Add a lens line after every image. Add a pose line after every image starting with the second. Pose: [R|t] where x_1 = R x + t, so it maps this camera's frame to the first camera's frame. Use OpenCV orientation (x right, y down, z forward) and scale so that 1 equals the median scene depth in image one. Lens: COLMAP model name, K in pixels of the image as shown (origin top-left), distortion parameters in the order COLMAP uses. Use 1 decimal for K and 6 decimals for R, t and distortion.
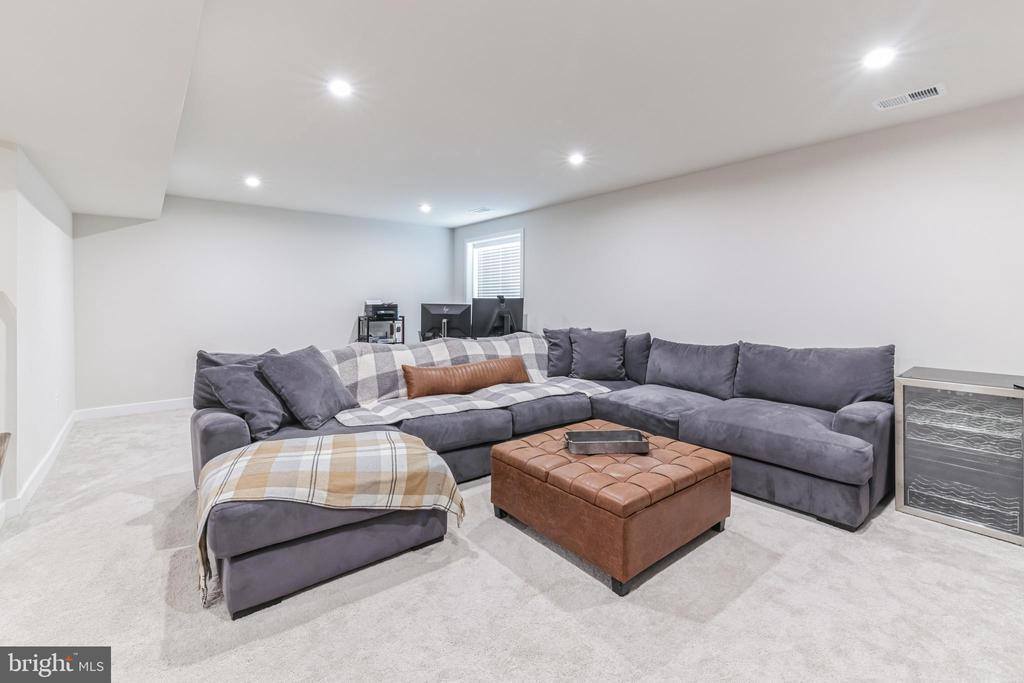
lens RADIAL K [[443.7, 0, 514.5], [0, 443.7, 309.3], [0, 0, 1]] dist [0.000934, -0.000107]
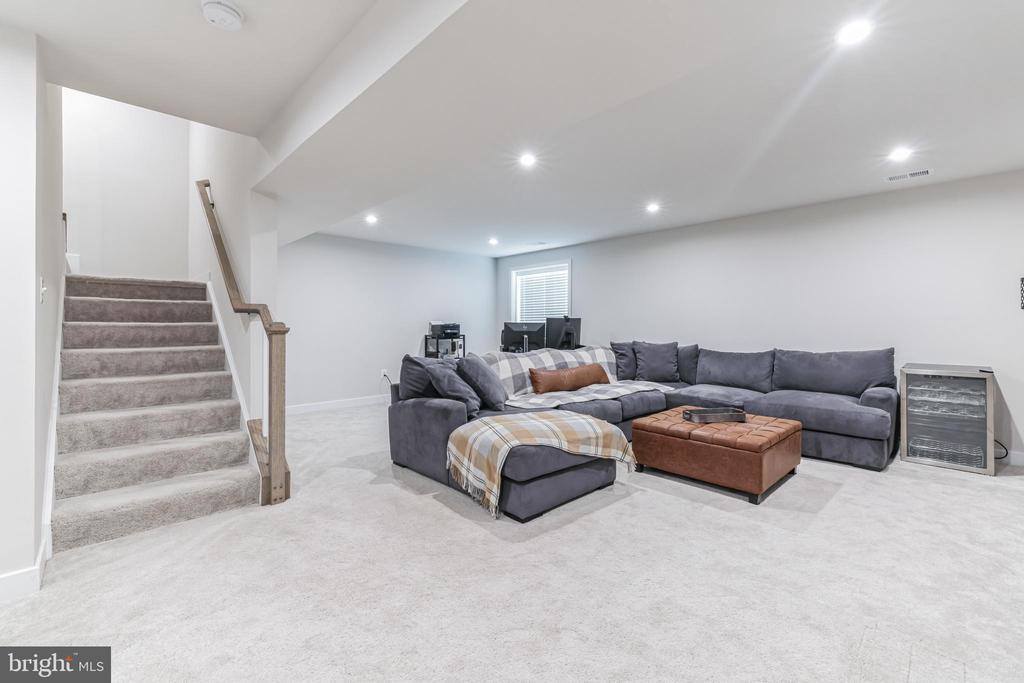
lens RADIAL K [[435.0, 0, 514.2], [0, 435.0, 334.3], [0, 0, 1]] dist [0.001375, -0.000153]
pose [[0.996712, -0.005144, 0.080866, -0.419505], [0.005138, 0.999987, 0.000282, 0.028925], [-0.080867, 0.000134, 0.996725, -0.256683]]
